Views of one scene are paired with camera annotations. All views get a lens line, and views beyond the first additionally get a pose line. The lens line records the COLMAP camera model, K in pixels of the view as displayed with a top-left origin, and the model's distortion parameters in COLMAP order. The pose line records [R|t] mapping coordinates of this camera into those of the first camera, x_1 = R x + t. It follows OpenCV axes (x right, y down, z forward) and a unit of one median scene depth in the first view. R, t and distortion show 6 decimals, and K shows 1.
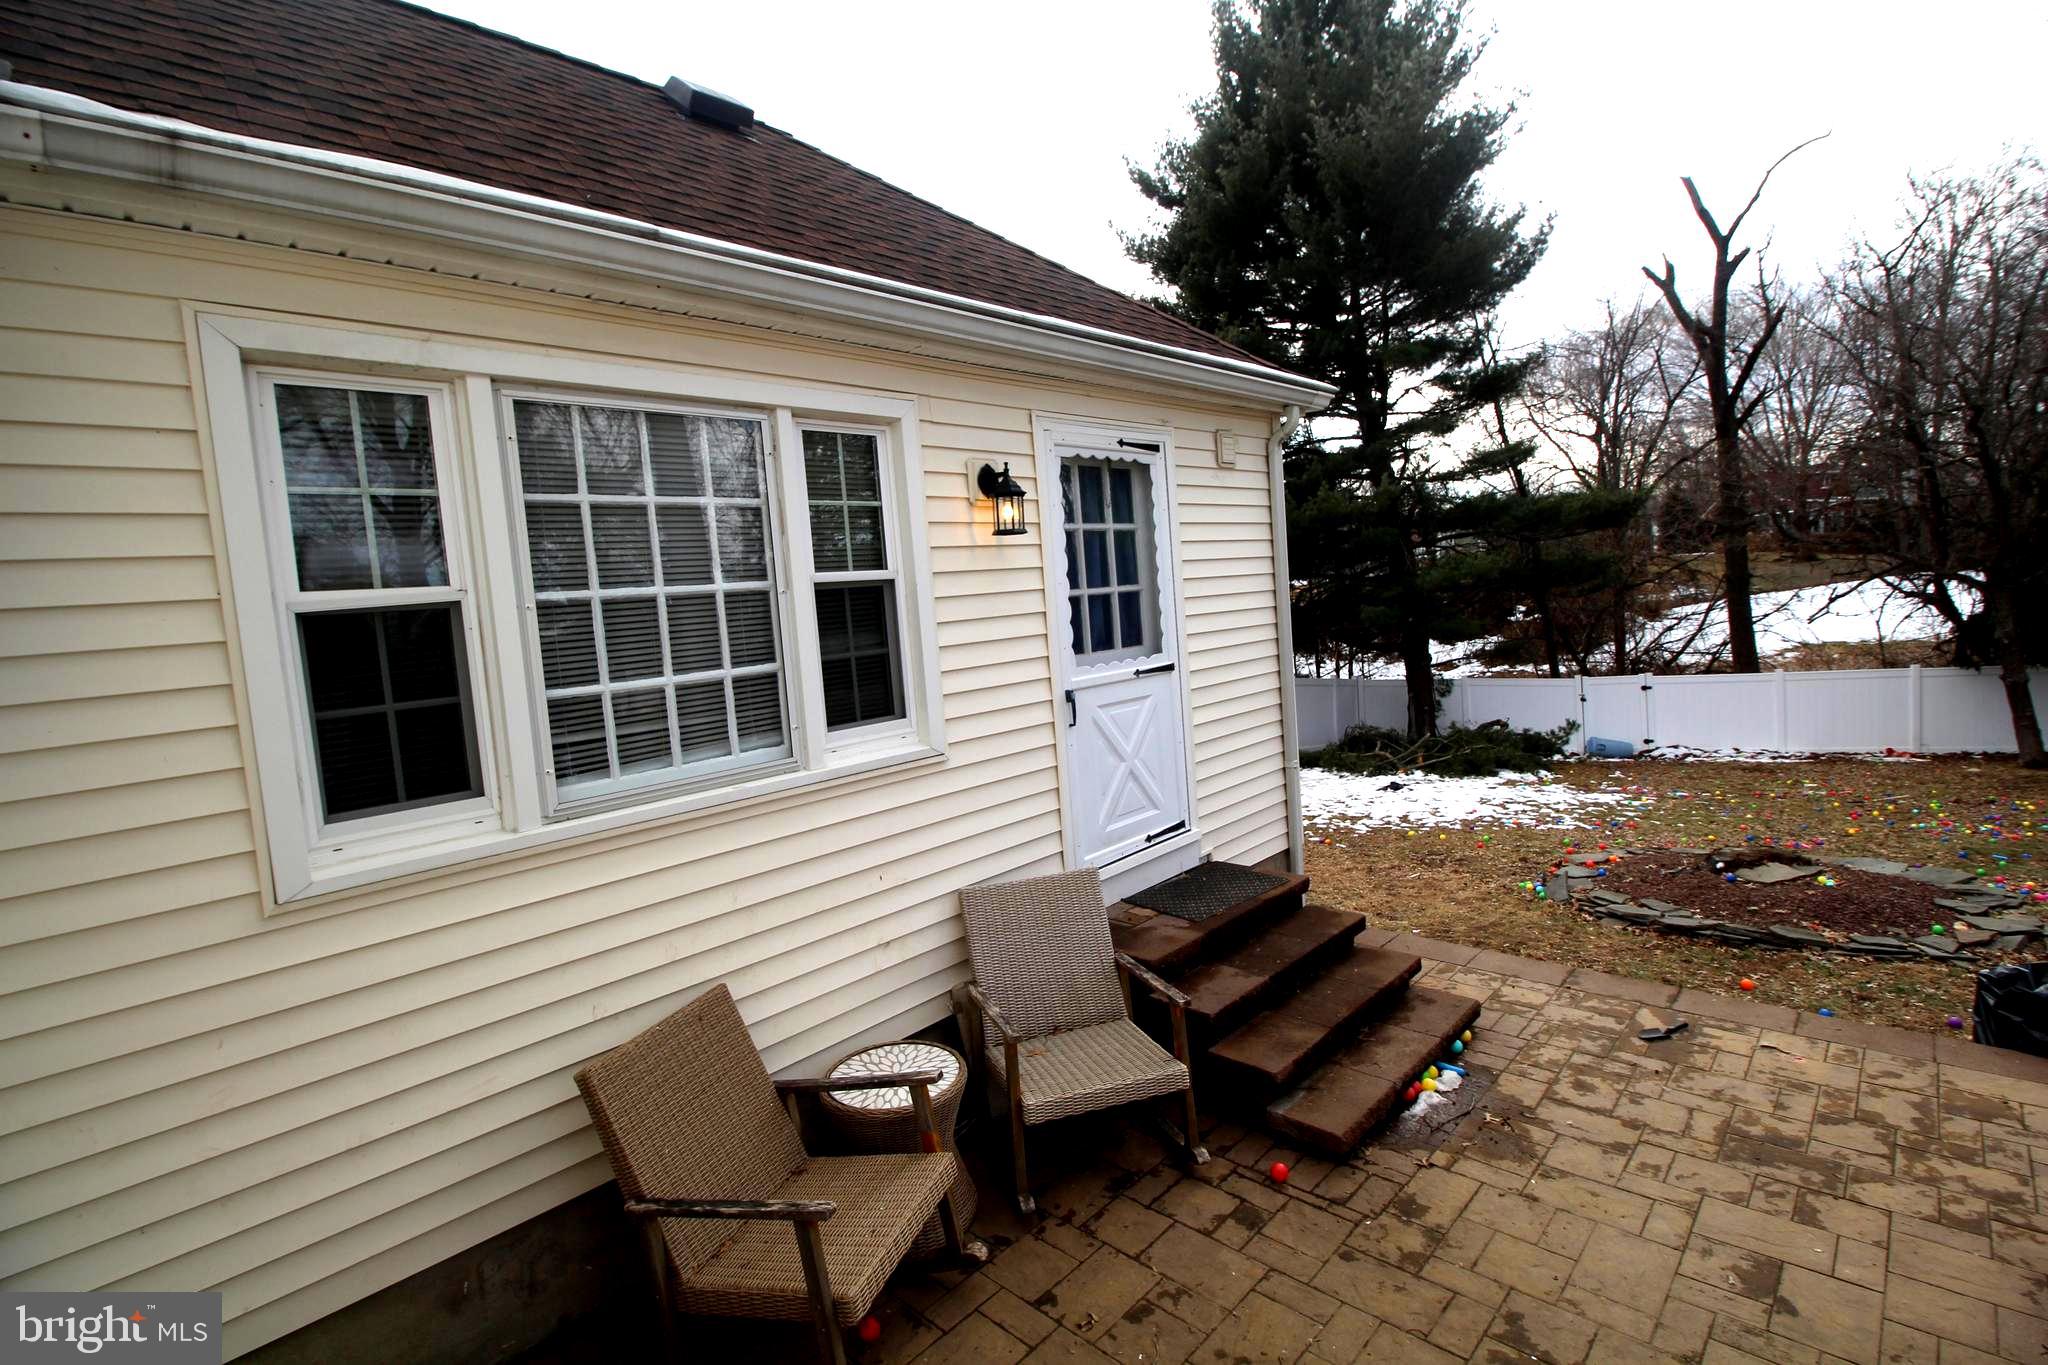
lens RADIAL K [[942.9, 0, 1016.8], [0, 942.9, 669.7], [0, 0, 1]] dist [0.001970, -0.014469]
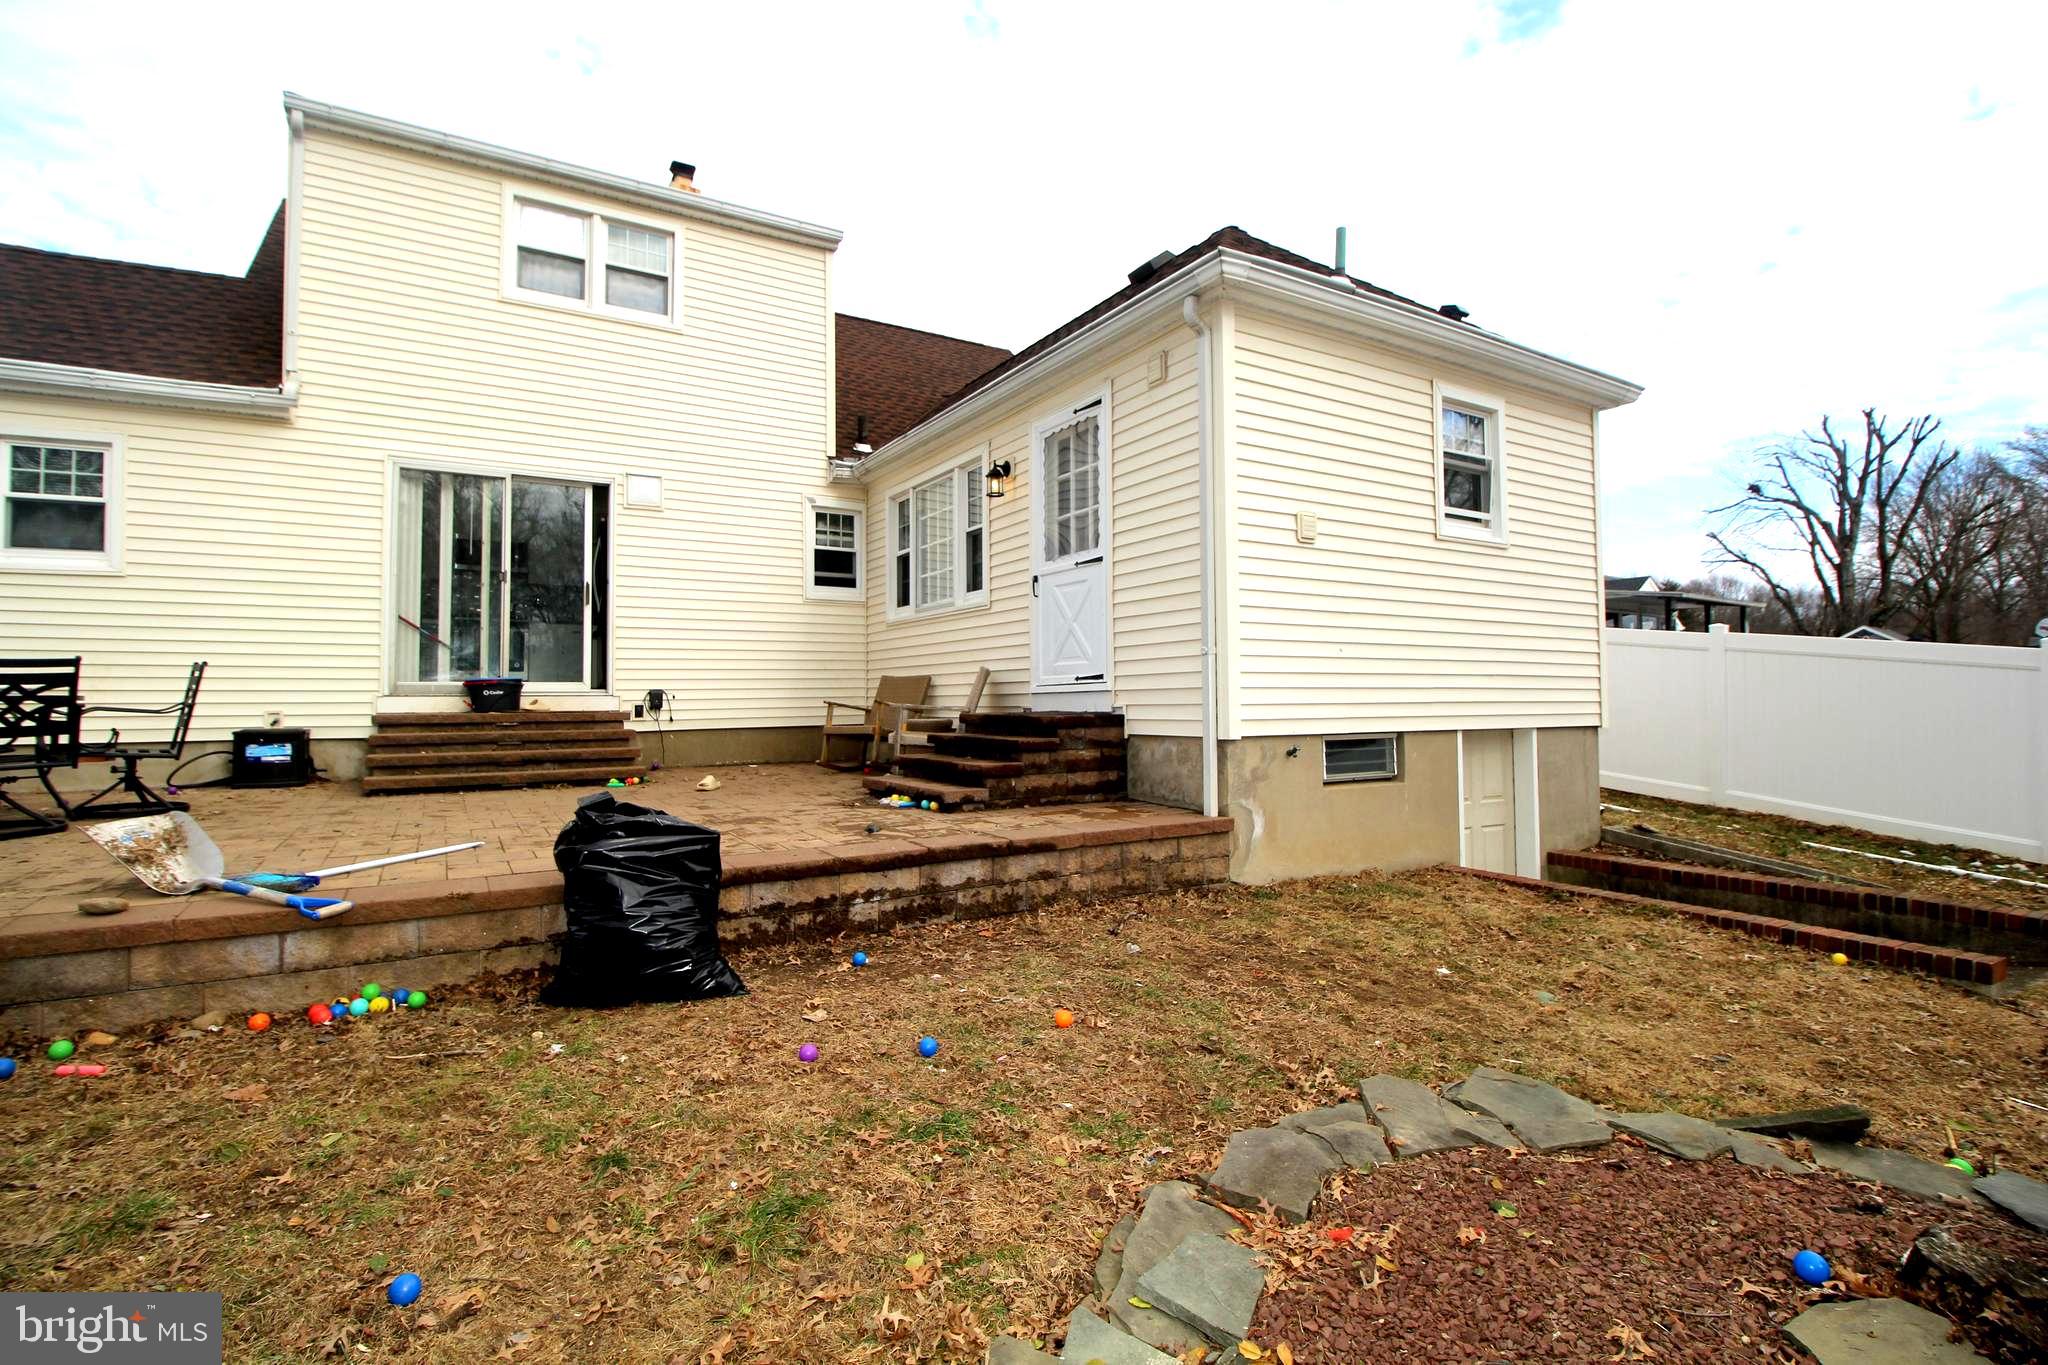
lens RADIAL K [[944.6, 0, 1019.0], [0, 944.6, 665.4], [0, 0, 1]] dist [0.000349, -0.013544]
pose [[-0.248341, 0.038063, -0.967925, 1.045392], [-0.050172, 0.997381, 0.052094, 0.058890], [0.967372, 0.061500, -0.245781, 0.847808]]
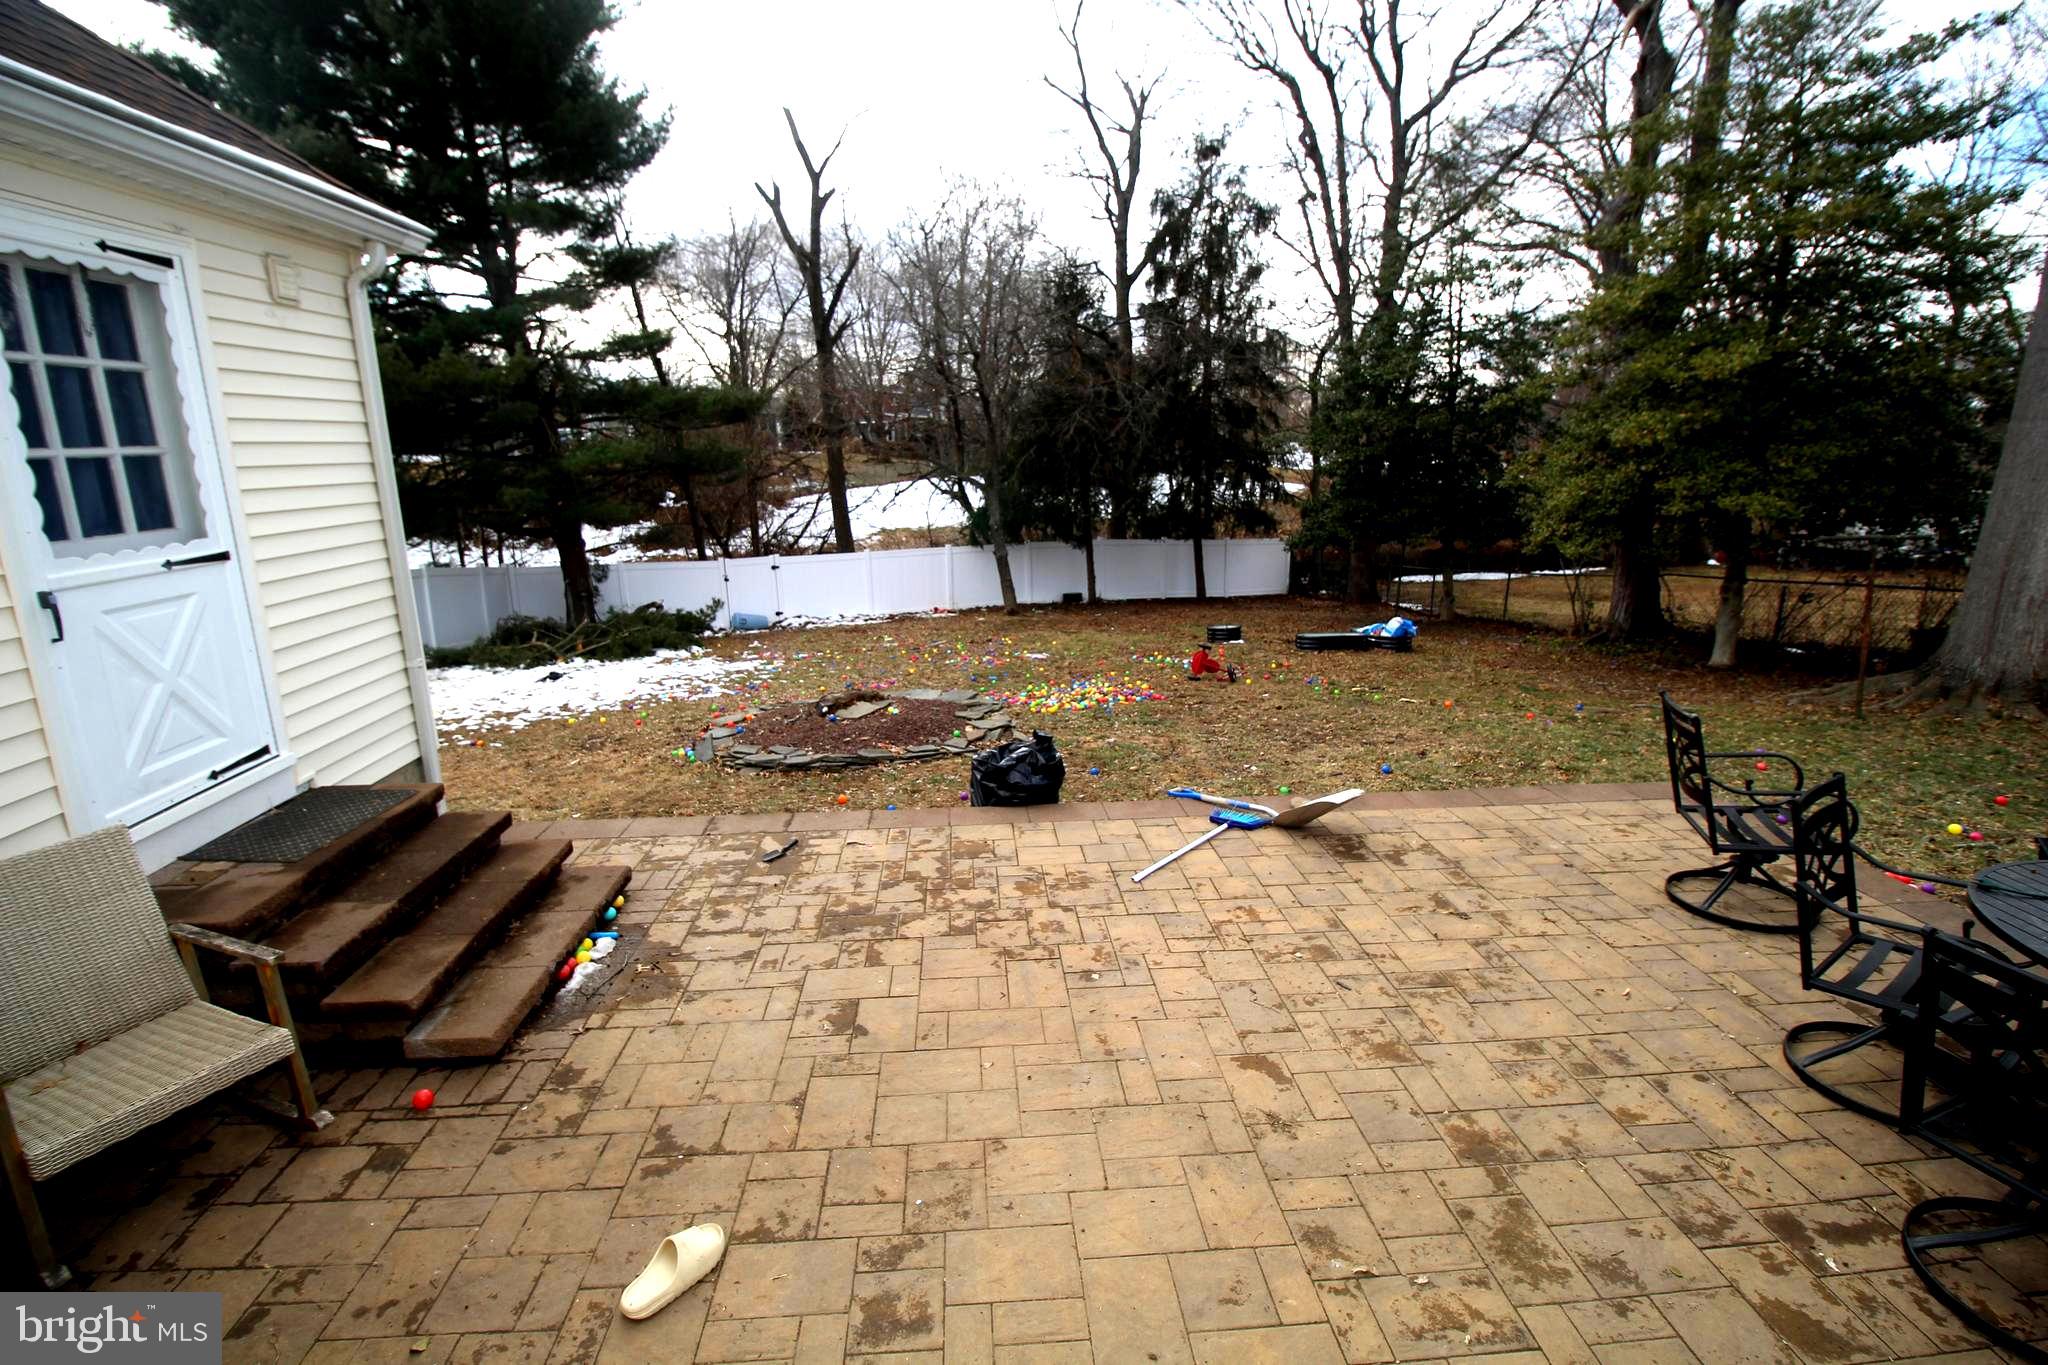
lens RADIAL K [[944.0, 0, 1018.2], [0, 944.0, 666.2], [0, 0, 1]] dist [0.000772, -0.014414]
pose [[0.670312, -0.105534, 0.734537, 0.016739], [0.019368, 0.991987, 0.124848, 0.002641], [-0.741826, -0.069461, 0.666985, -0.010482]]
